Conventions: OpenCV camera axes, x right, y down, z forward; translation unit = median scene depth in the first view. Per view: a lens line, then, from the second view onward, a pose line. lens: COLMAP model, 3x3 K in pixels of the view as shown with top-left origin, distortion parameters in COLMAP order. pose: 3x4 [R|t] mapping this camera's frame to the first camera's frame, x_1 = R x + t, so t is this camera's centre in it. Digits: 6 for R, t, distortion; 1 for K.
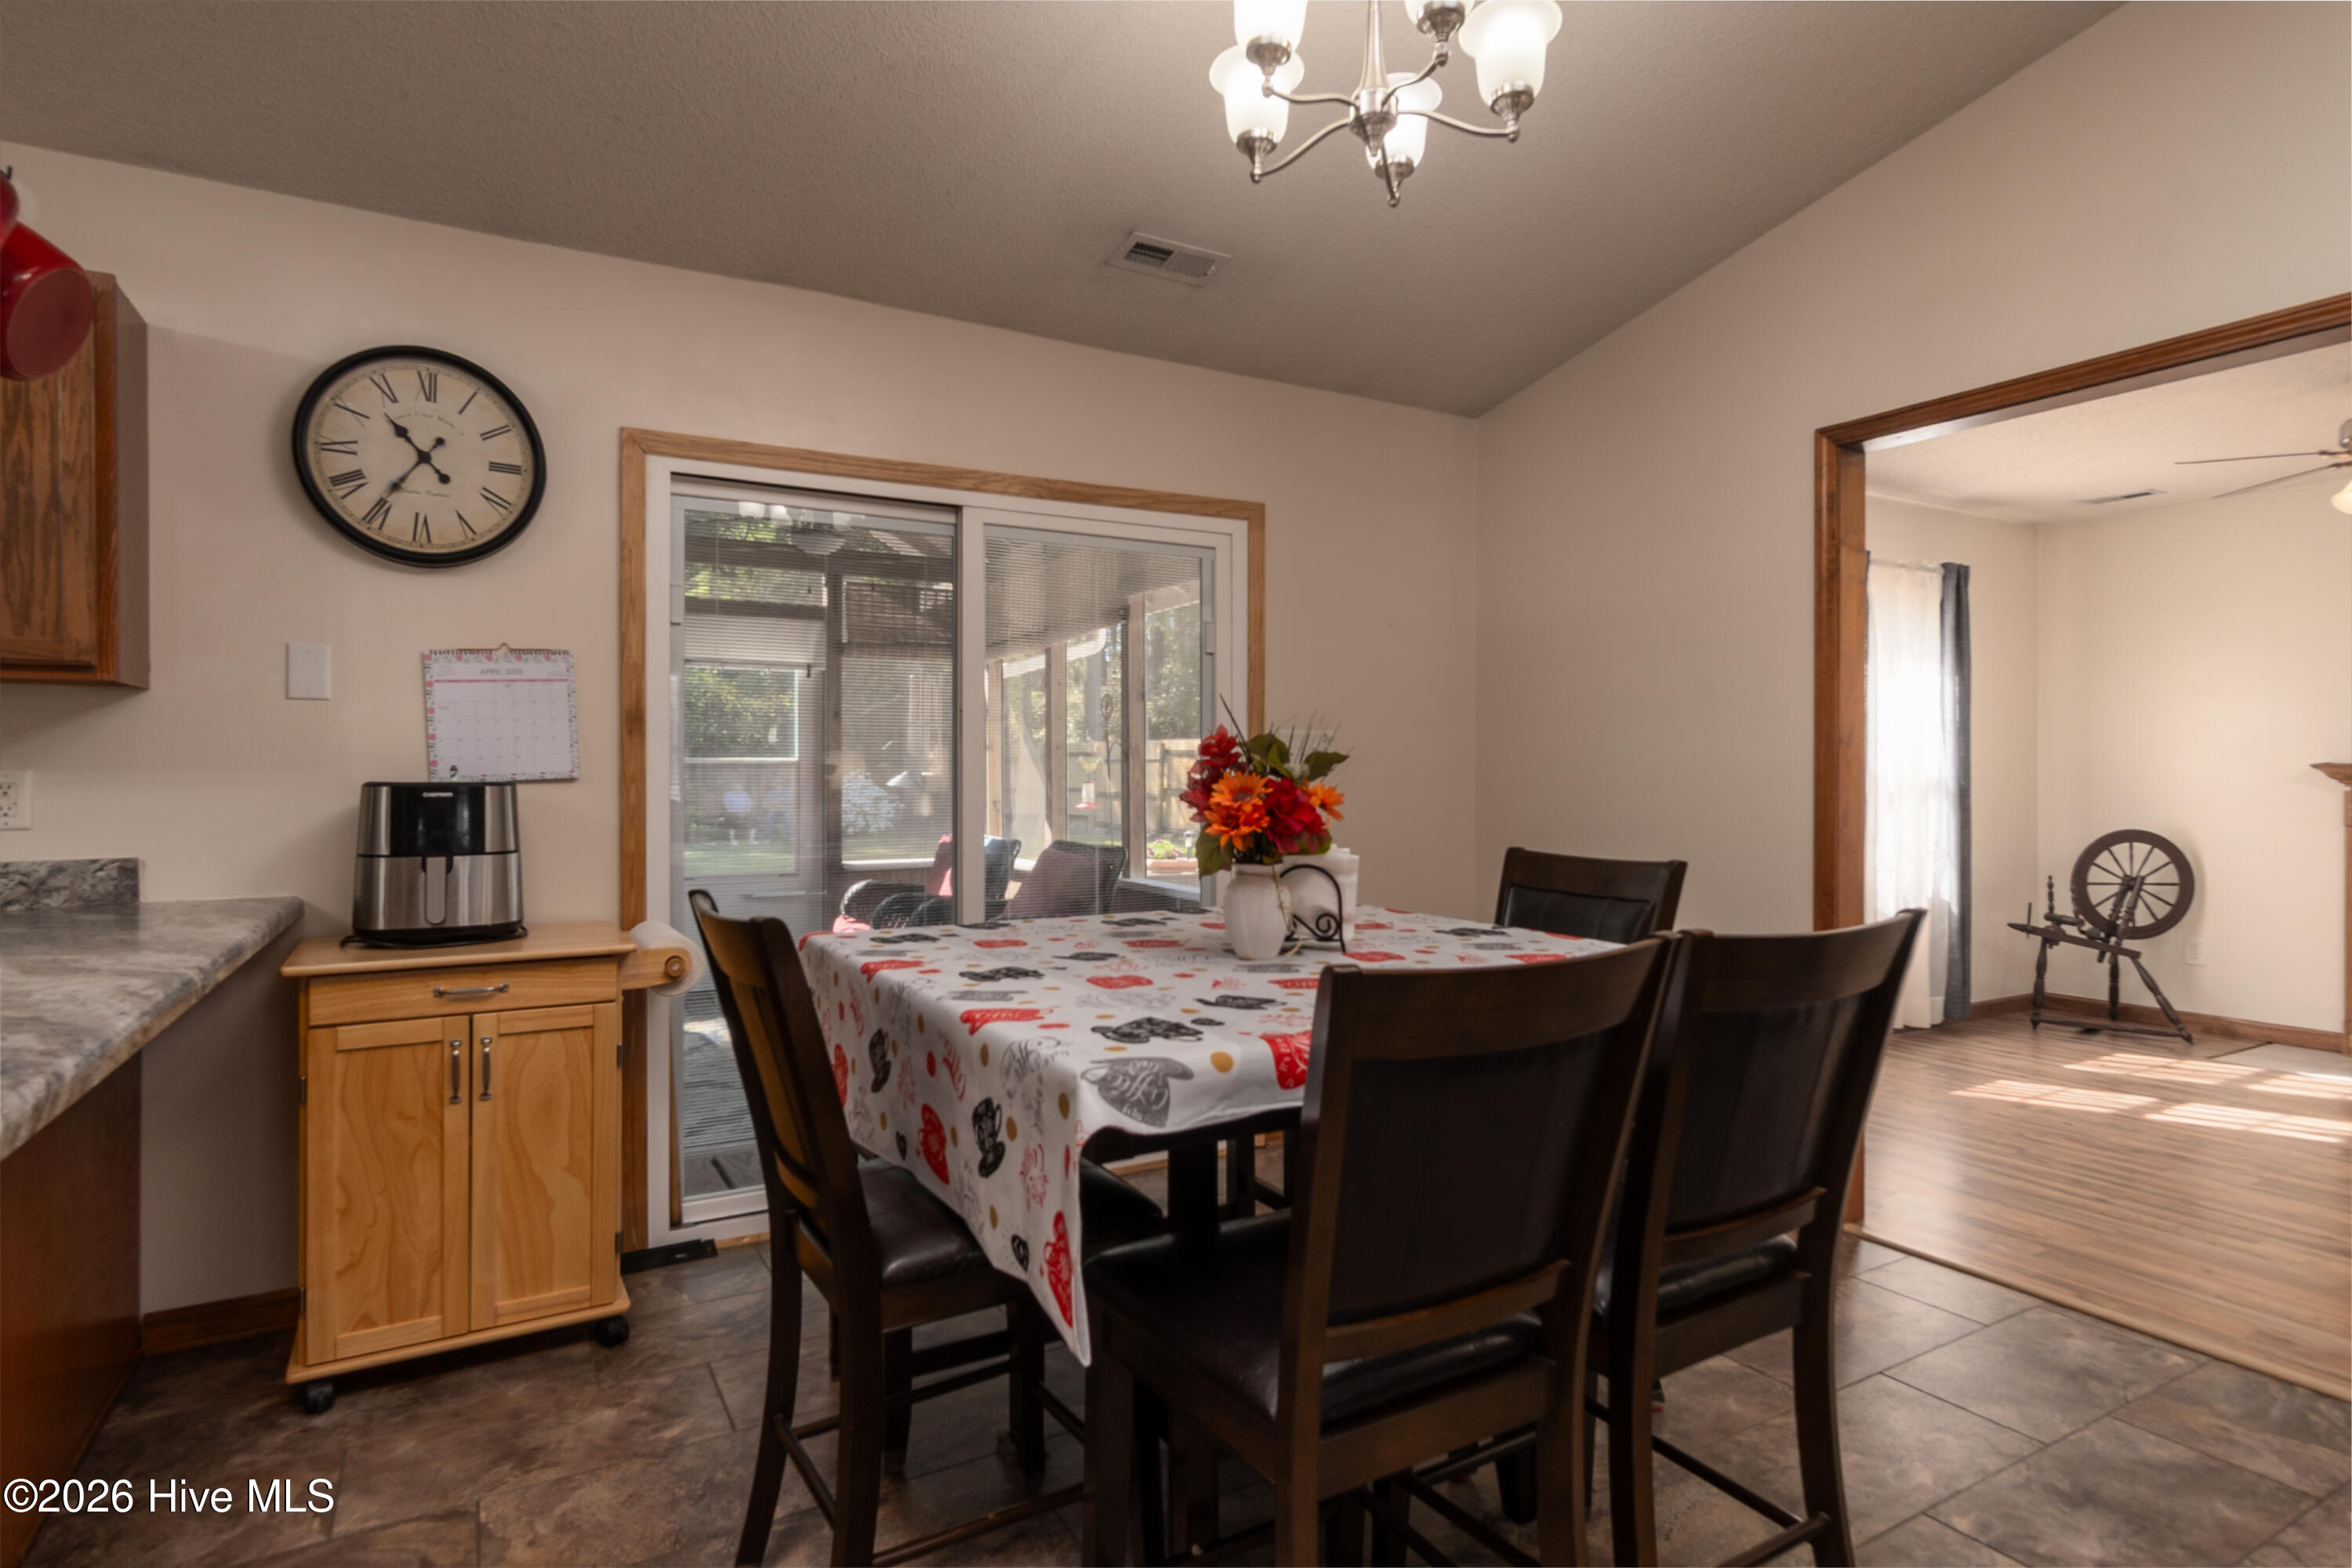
lens RADIAL K [[1214.2, 0, 1178.8], [0, 1214.2, 775.0], [0, 0, 1]] dist [0.000780, 0.000708]
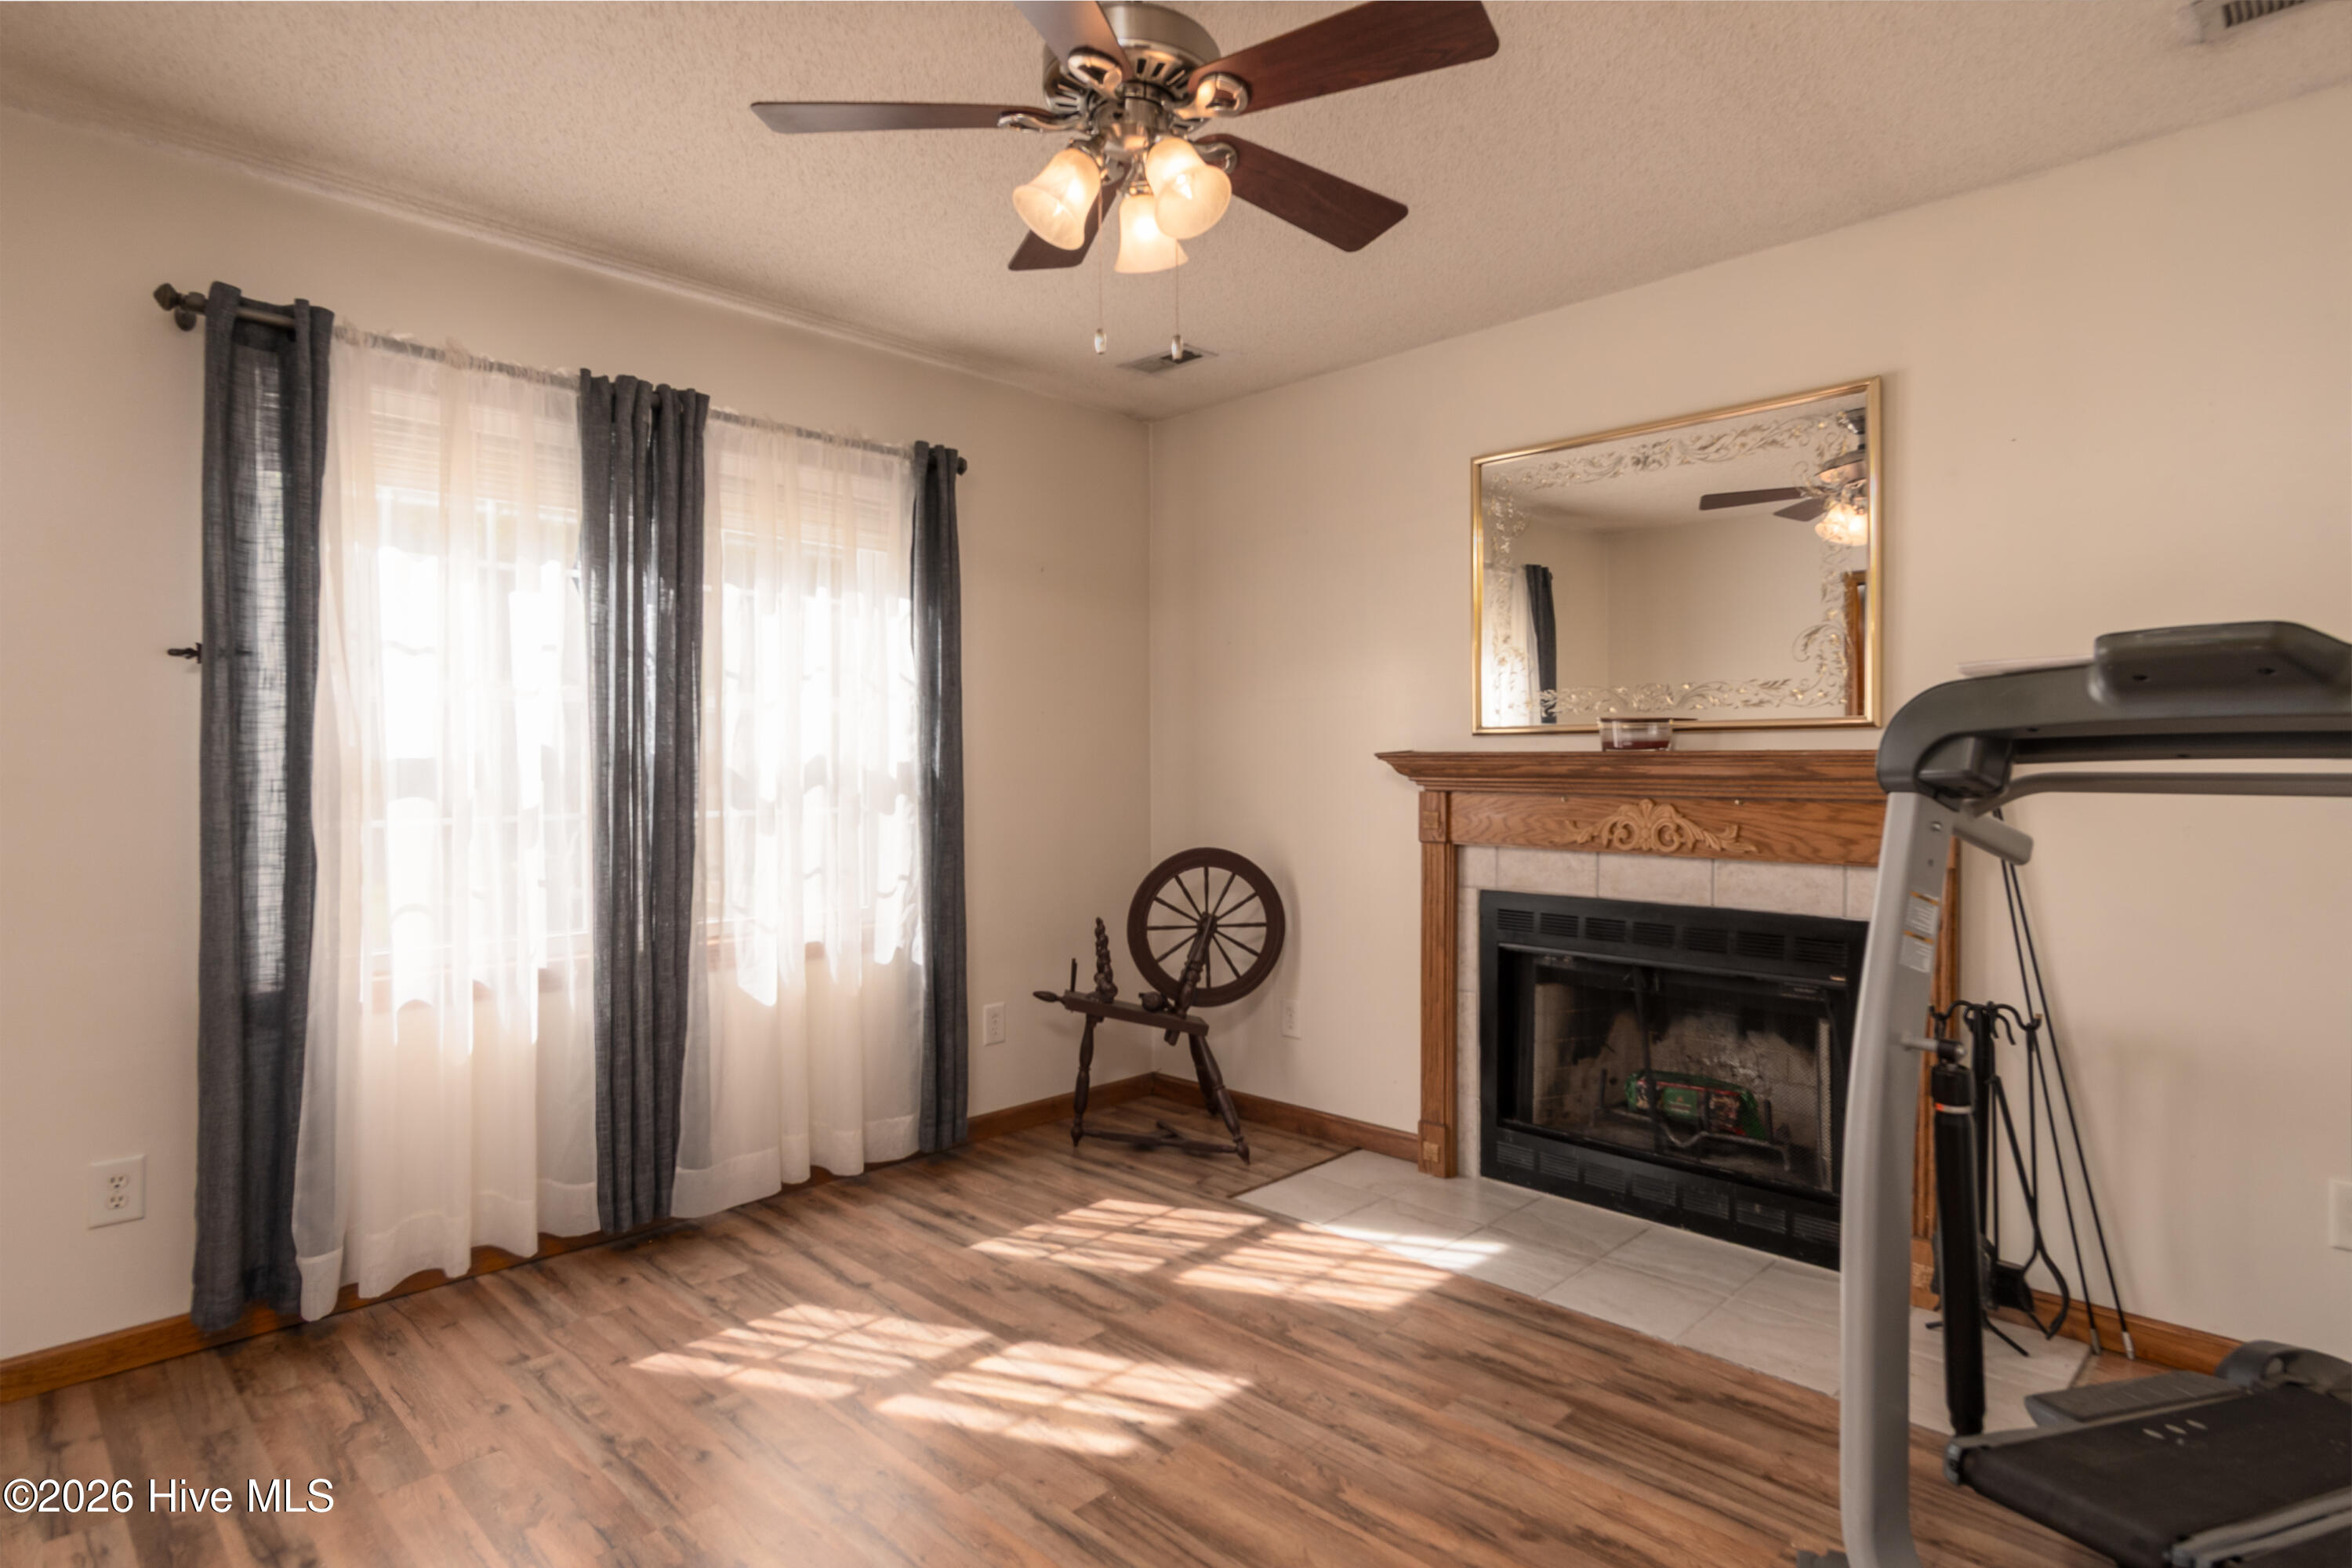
lens RADIAL K [[1214.2, 0, 1178.8], [0, 1214.2, 775.0], [0, 0, 1]] dist [0.000780, 0.000708]
pose [[0.958780, -0.001572, 0.284145, 0.572426], [0.002353, 0.999994, -0.002408, 0.004486], [-0.284140, 0.002977, 0.958778, 0.337991]]
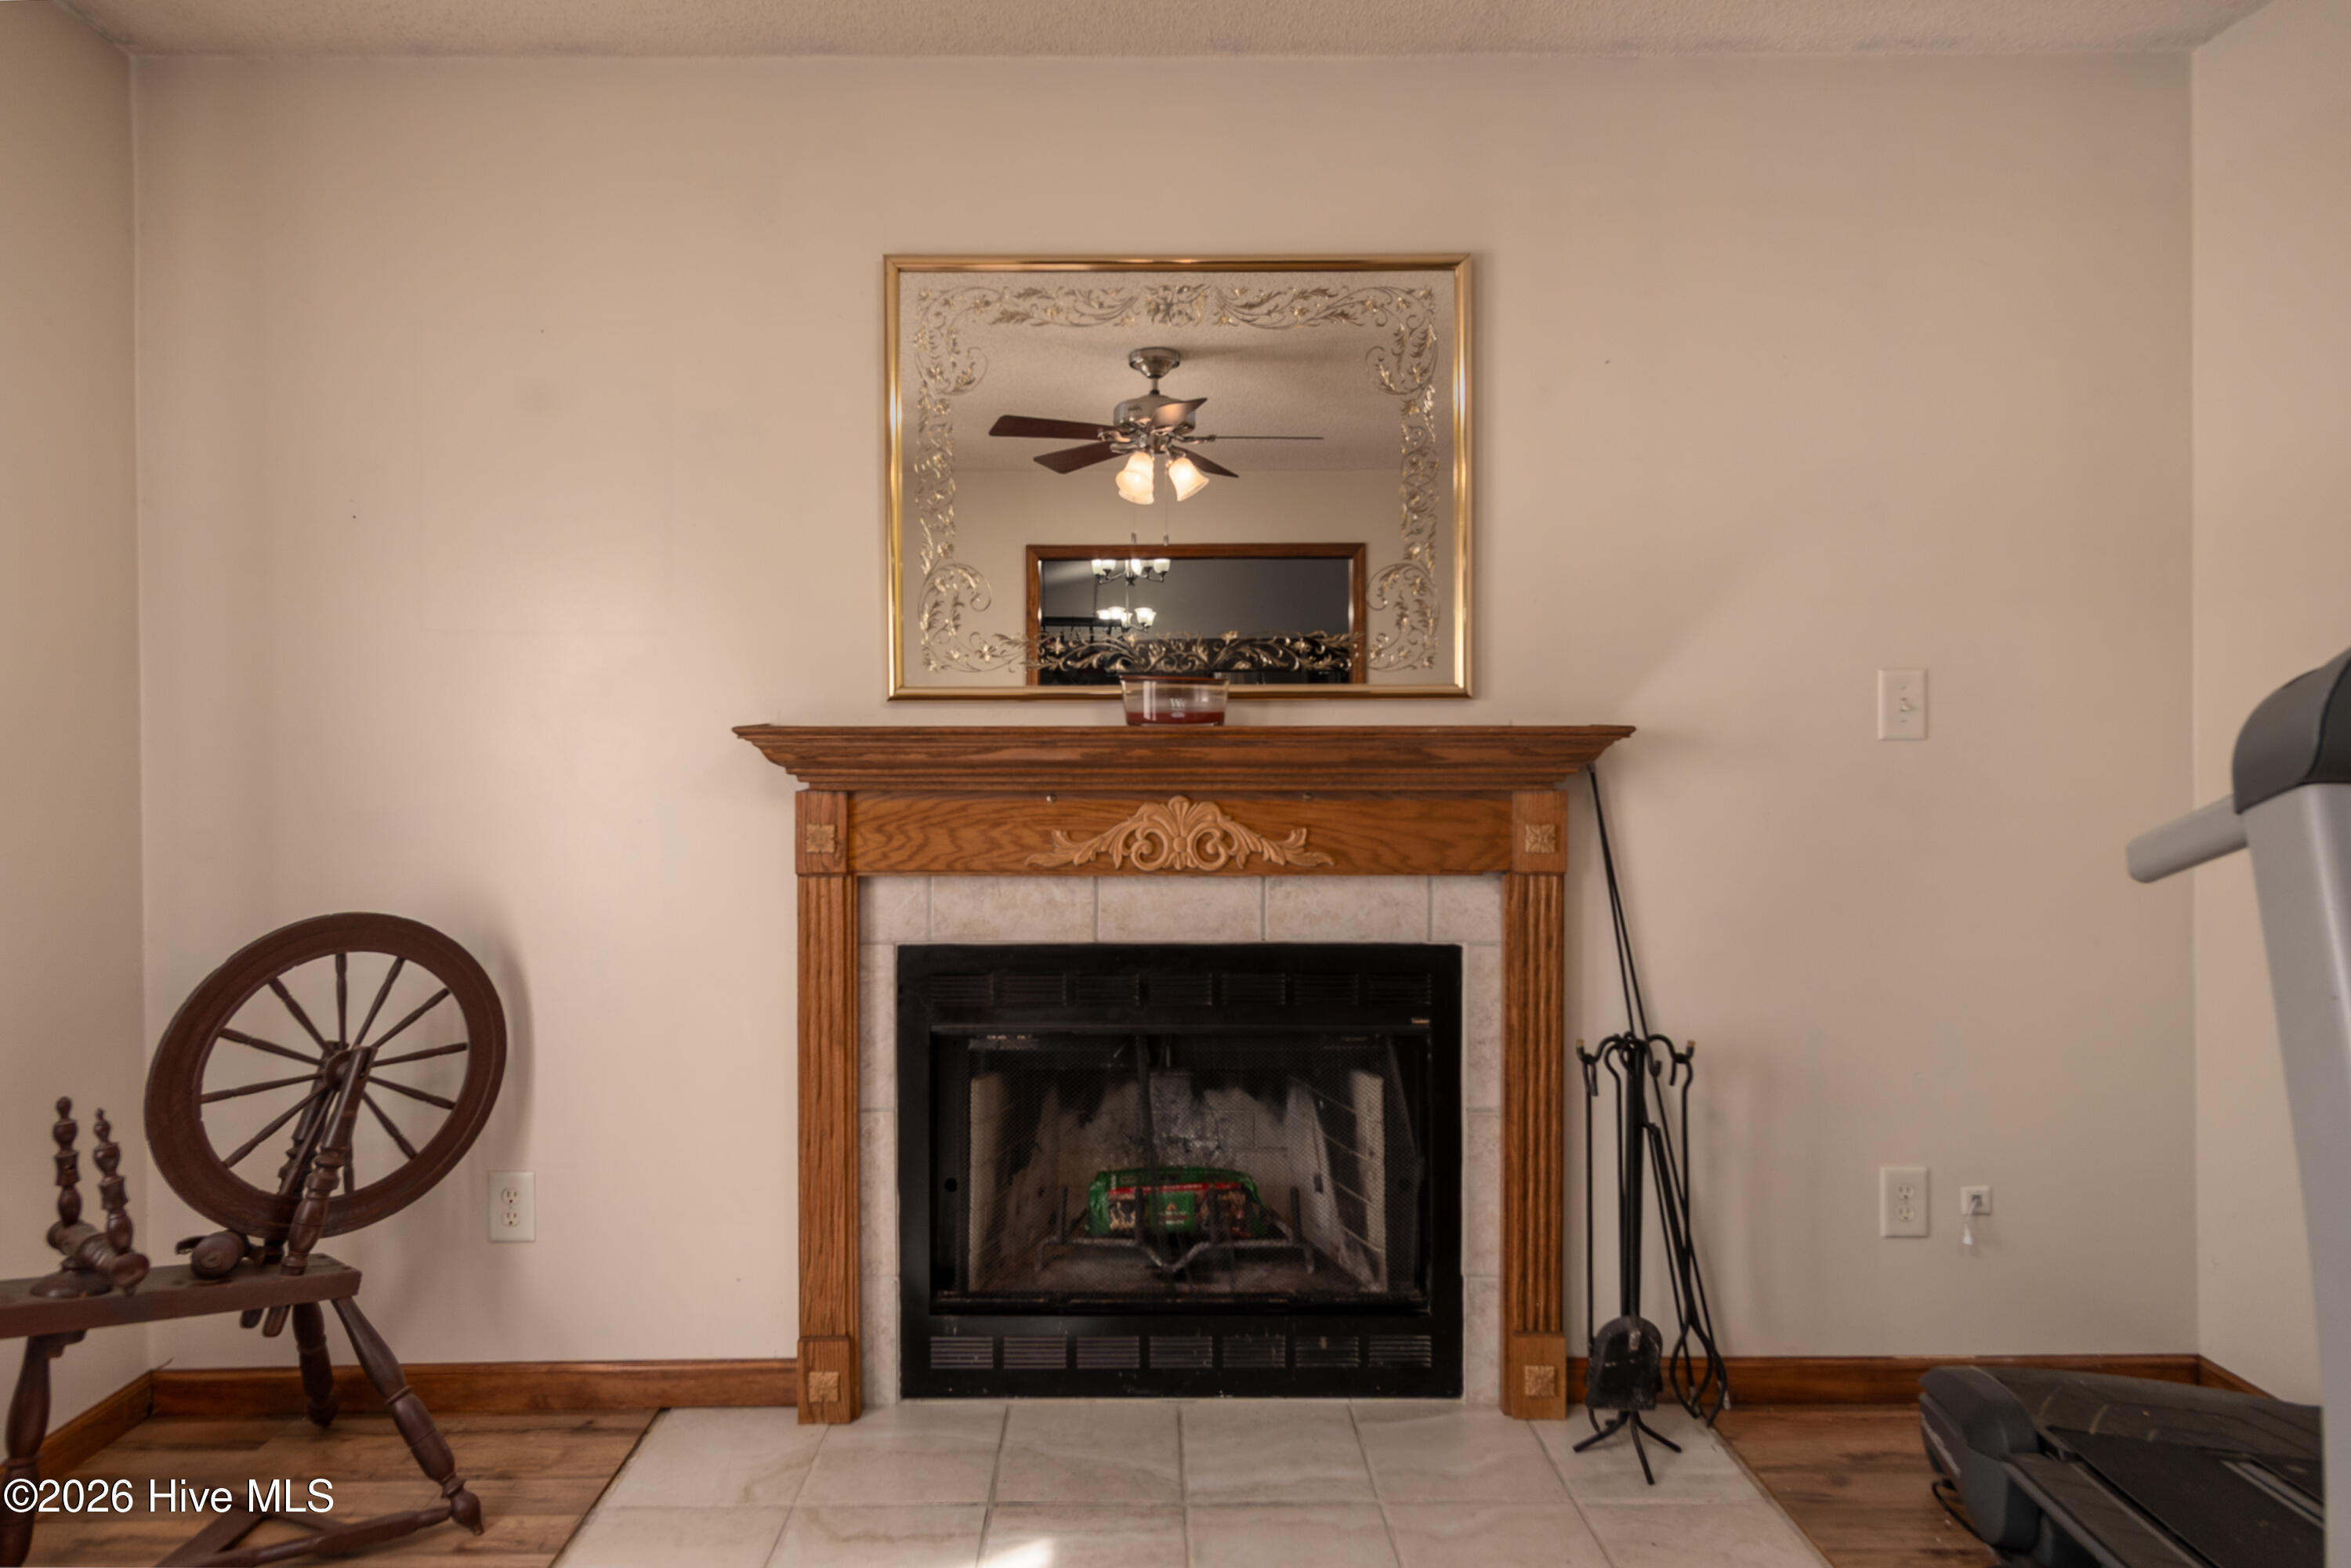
lens RADIAL K [[1251.0, 0, 1133.4], [0, 1251.0, 760.9], [0, 0, 1]] dist [0.005075, 0.001723]
pose [[0.483166, -0.006936, 0.875502, 0.580260], [0.012222, 0.999925, 0.001176, 0.002931], [-0.875444, 0.010132, 0.483214, 0.627160]]
